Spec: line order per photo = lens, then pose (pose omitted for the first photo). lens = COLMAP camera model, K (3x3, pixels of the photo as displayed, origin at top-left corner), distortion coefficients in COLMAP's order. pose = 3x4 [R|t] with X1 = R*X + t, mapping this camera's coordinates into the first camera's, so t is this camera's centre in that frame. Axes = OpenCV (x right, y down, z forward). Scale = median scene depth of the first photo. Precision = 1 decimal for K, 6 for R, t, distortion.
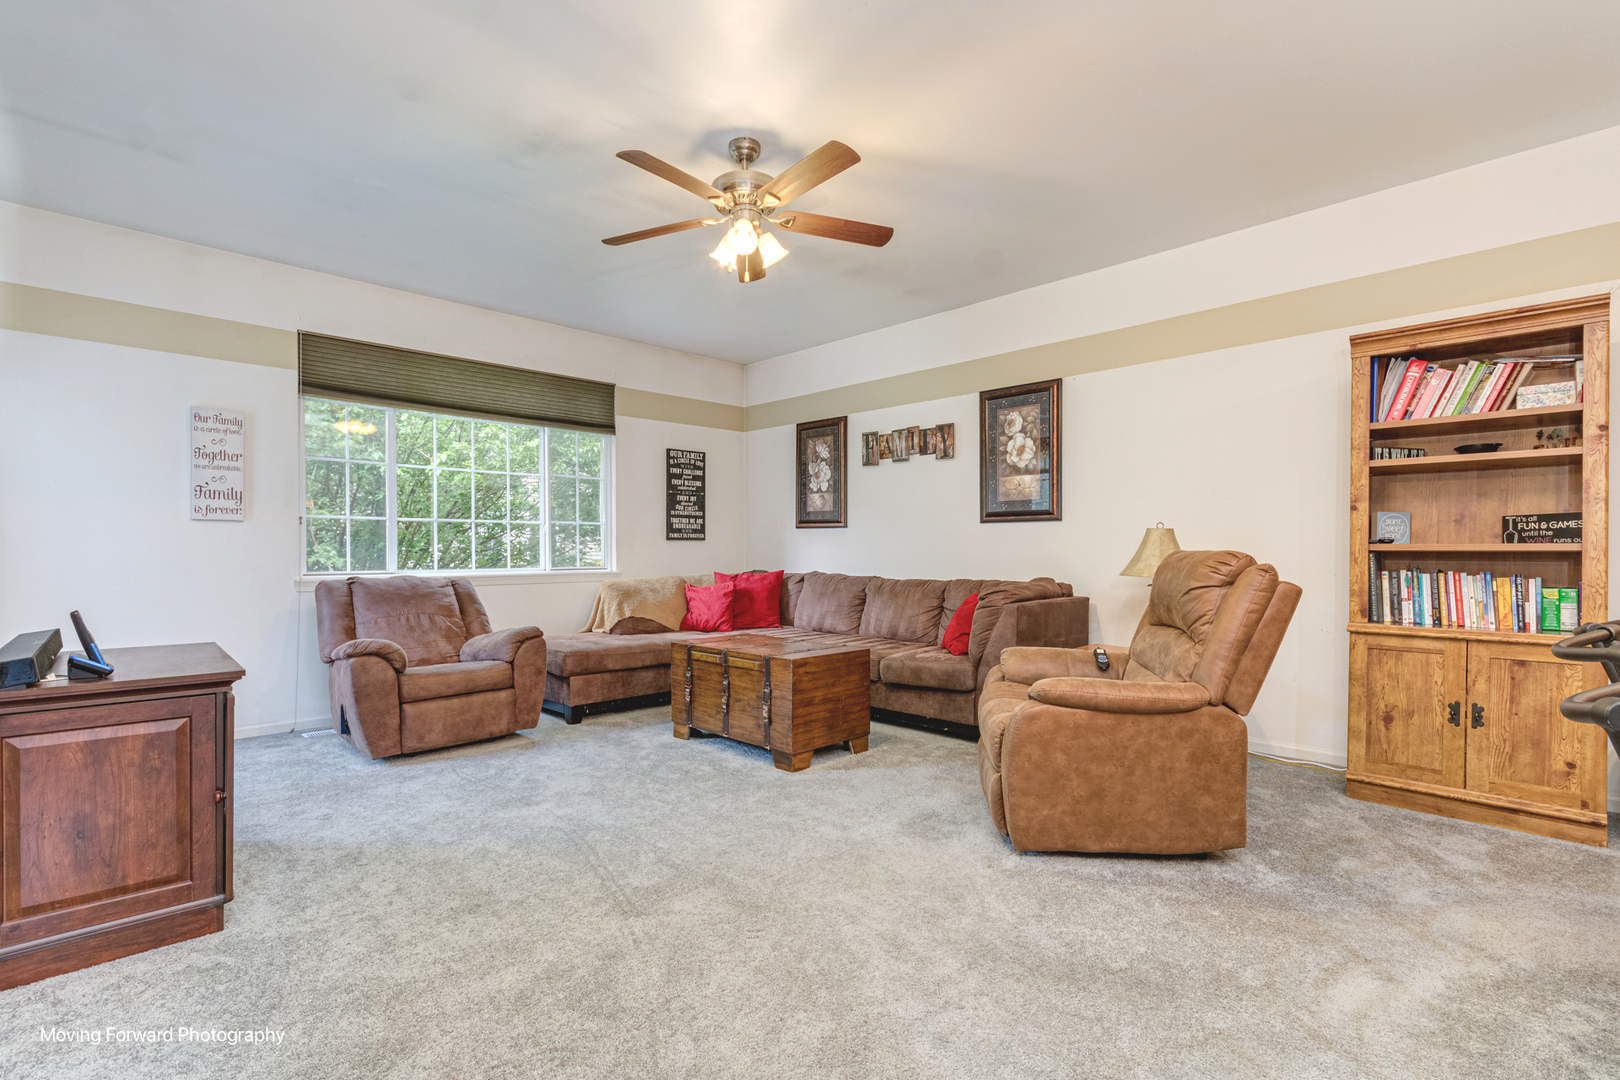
lens RADIAL K [[751.3, 0, 806.6], [0, 751.3, 551.6], [0, 0, 1]] dist [0.003146, 0.000591]
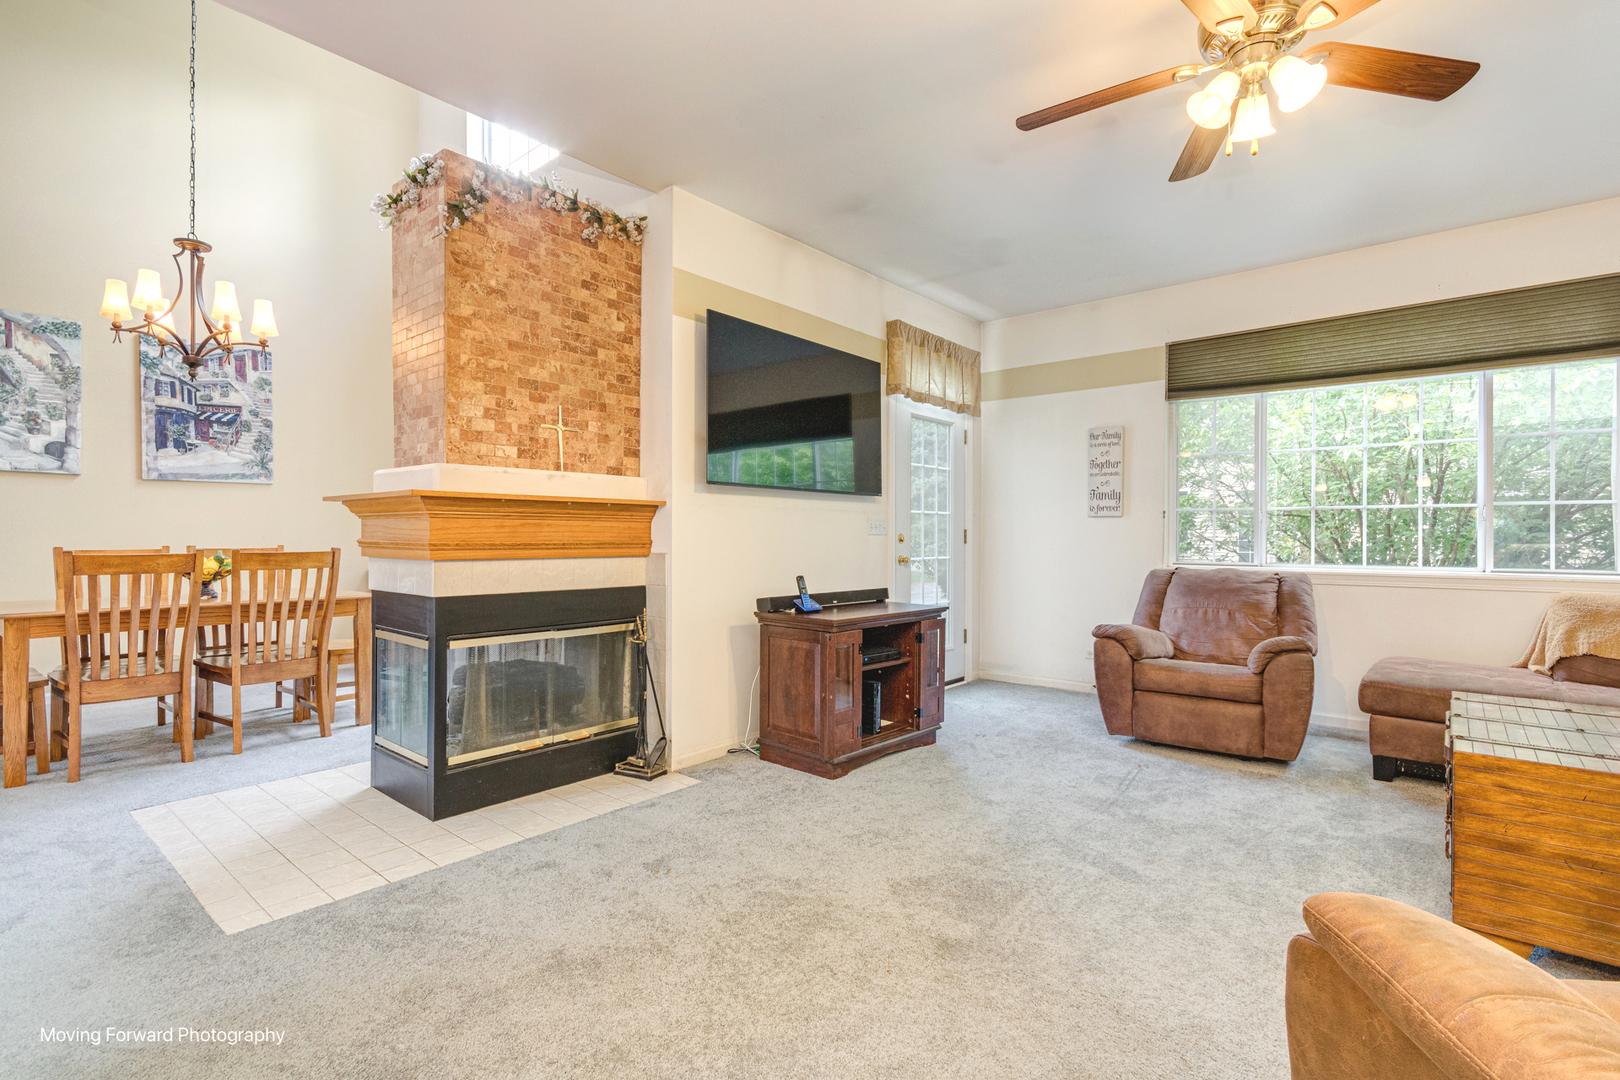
lens RADIAL K [[757.7, 0, 812.5], [0, 757.7, 529.1], [0, 0, 1]] dist [0.002451, 0.000185]
pose [[0.092965, -0.004989, -0.995657, 0.423851], [-0.003864, 0.999978, -0.005371, -0.012591], [0.995662, 0.004346, 0.092944, 0.407759]]
